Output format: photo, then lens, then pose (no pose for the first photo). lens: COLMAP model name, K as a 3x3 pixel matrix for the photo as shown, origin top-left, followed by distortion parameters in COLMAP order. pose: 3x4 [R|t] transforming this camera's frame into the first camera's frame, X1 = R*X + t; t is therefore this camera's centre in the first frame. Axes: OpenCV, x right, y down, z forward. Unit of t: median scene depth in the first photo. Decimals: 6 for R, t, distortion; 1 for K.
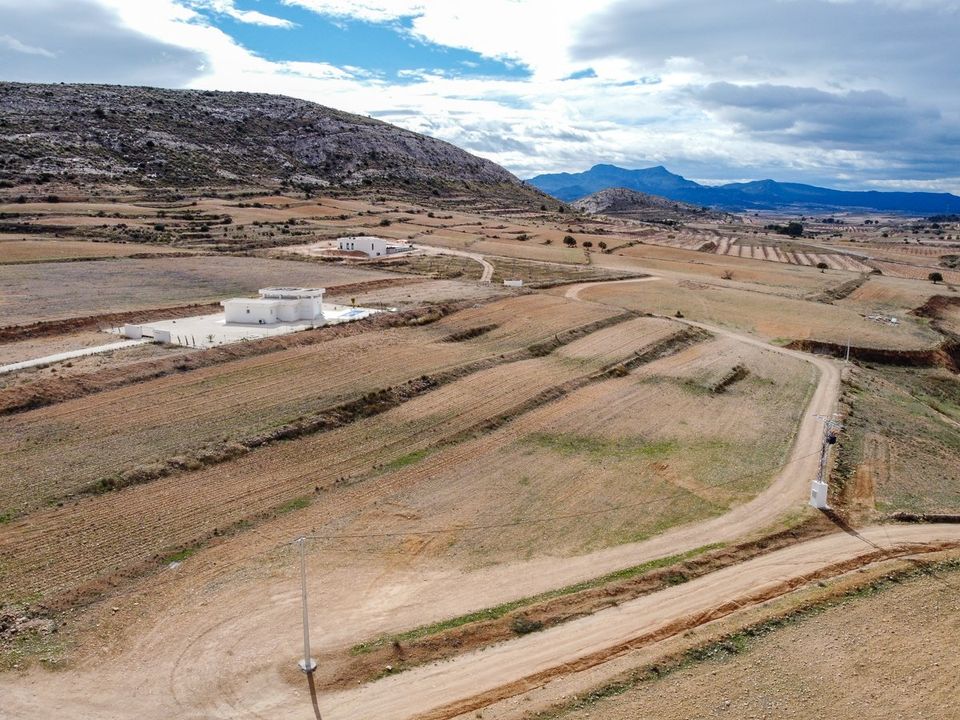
lens RADIAL K [[725.4, 0, 481.8], [0, 725.4, 354.7], [0, 0, 1]] dist [-0.002821, -0.002543]
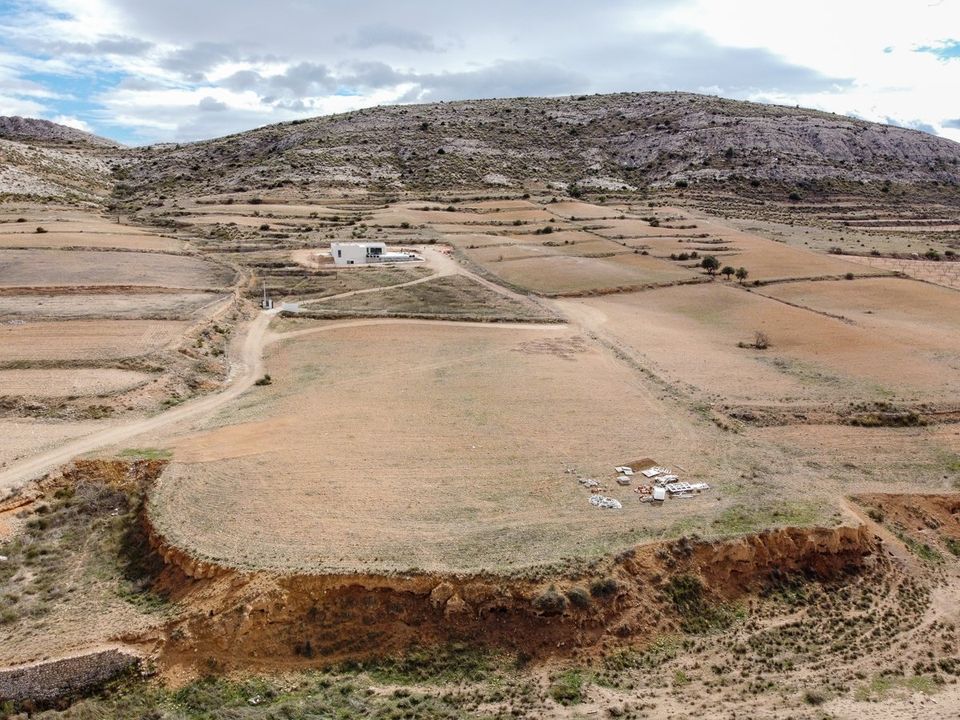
lens RADIAL K [[725.4, 0, 482.6], [0, 725.4, 352.6], [0, 0, 1]] dist [-0.002821, -0.002543]
pose [[0.688371, 0.146115, -0.710490, 0.303668], [-0.156855, 0.986311, 0.050867, -0.050533], [0.708196, 0.076428, 0.701867, 0.253537]]
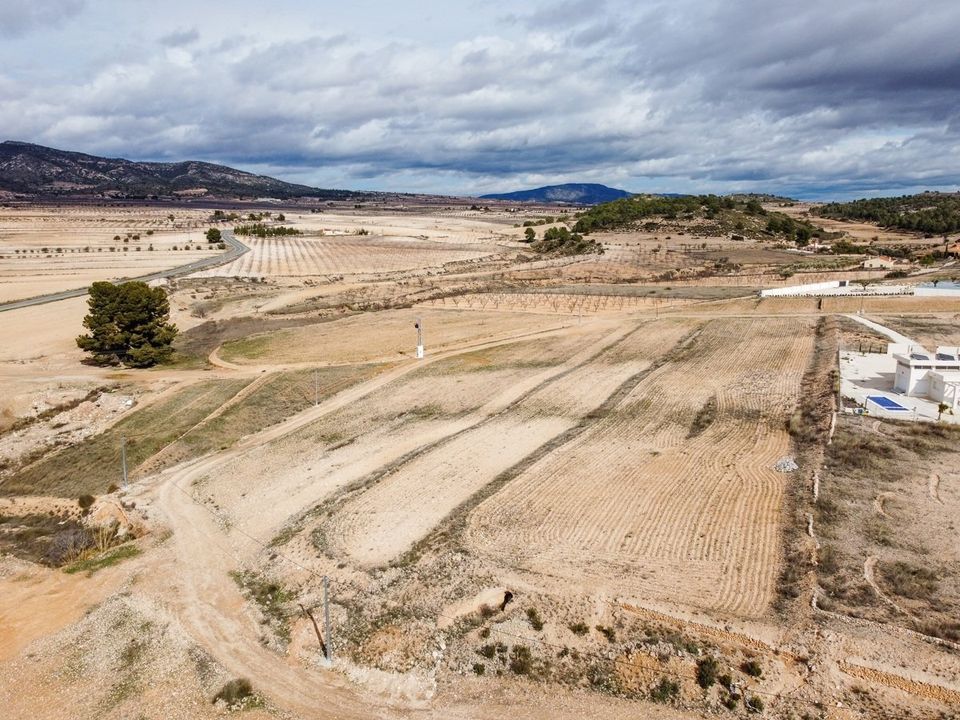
lens RADIAL K [[725.4, 0, 483.5], [0, 725.4, 352.3], [0, 0, 1]] dist [-0.002821, -0.002543]
pose [[-0.992398, 0.010001, -0.122659, 0.078151], [-0.038991, 0.919794, 0.390458, -0.097745], [0.116726, 0.392273, -0.912413, 0.435257]]
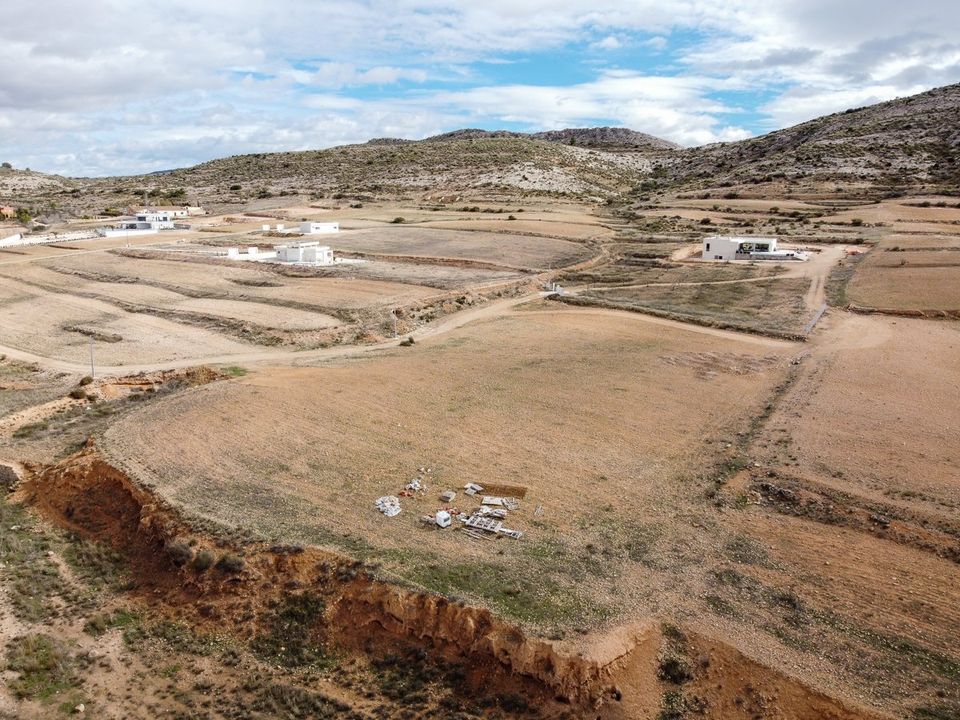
lens RADIAL K [[725.4, 0, 483.3], [0, 725.4, 358.4], [0, 0, 1]] dist [-0.002821, -0.002543]
pose [[-0.069468, 0.206264, -0.976027, 0.341011], [-0.222631, 0.950510, 0.216717, -0.074424], [0.972425, 0.232349, -0.020109, 0.395233]]
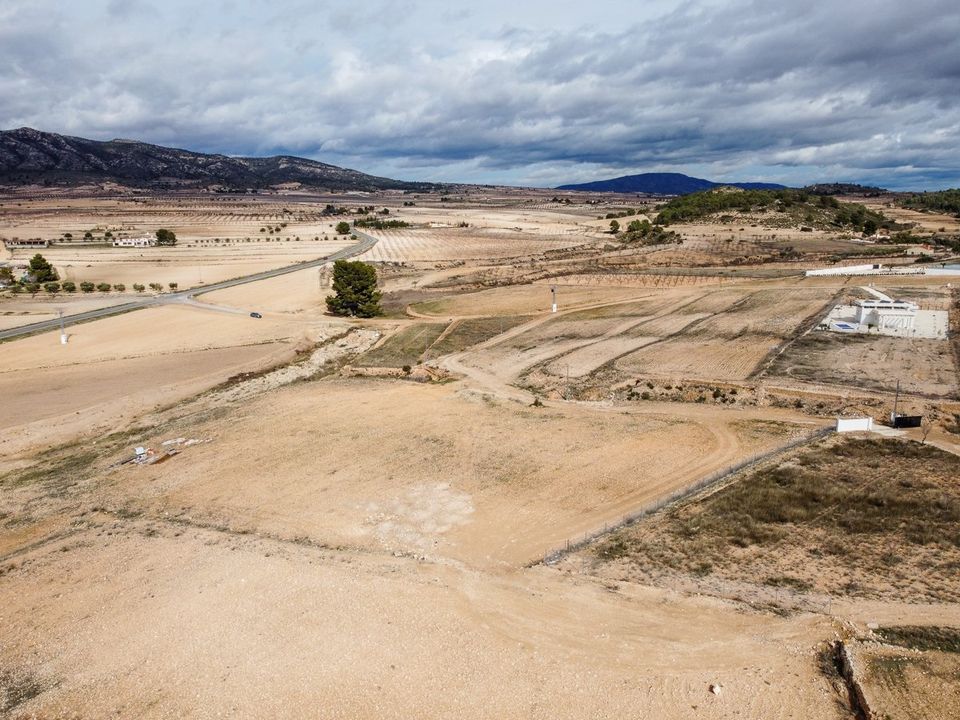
lens RADIAL K [[725.4, 0, 480.9], [0, 725.4, 357.1], [0, 0, 1]] dist [-0.002821, -0.002543]
pose [[-0.999818, -0.004166, -0.018633, 0.123052], [-0.011448, 0.911832, 0.410405, -0.136996], [0.015281, 0.410543, -0.911713, 0.584883]]
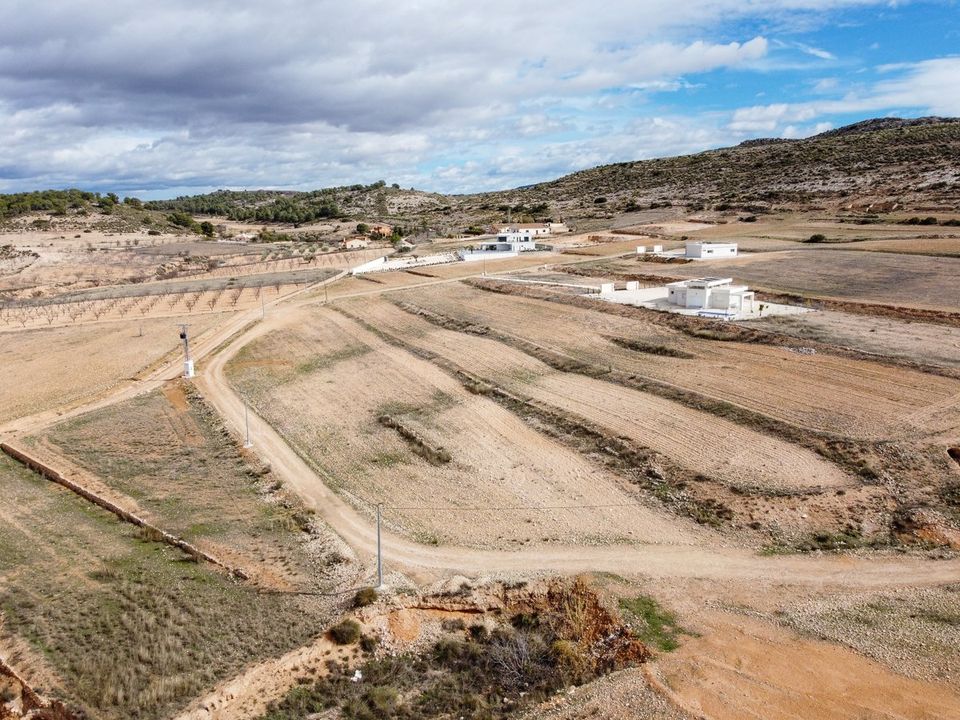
lens RADIAL K [[725.4, 0, 482.5], [0, 725.4, 360.0], [0, 0, 1]] dist [-0.002821, -0.002543]
pose [[-0.509265, 0.176309, -0.842356, 0.220461], [-0.170007, 0.938893, 0.299296, -0.065035], [0.843651, 0.295627, -0.448172, 0.332825]]
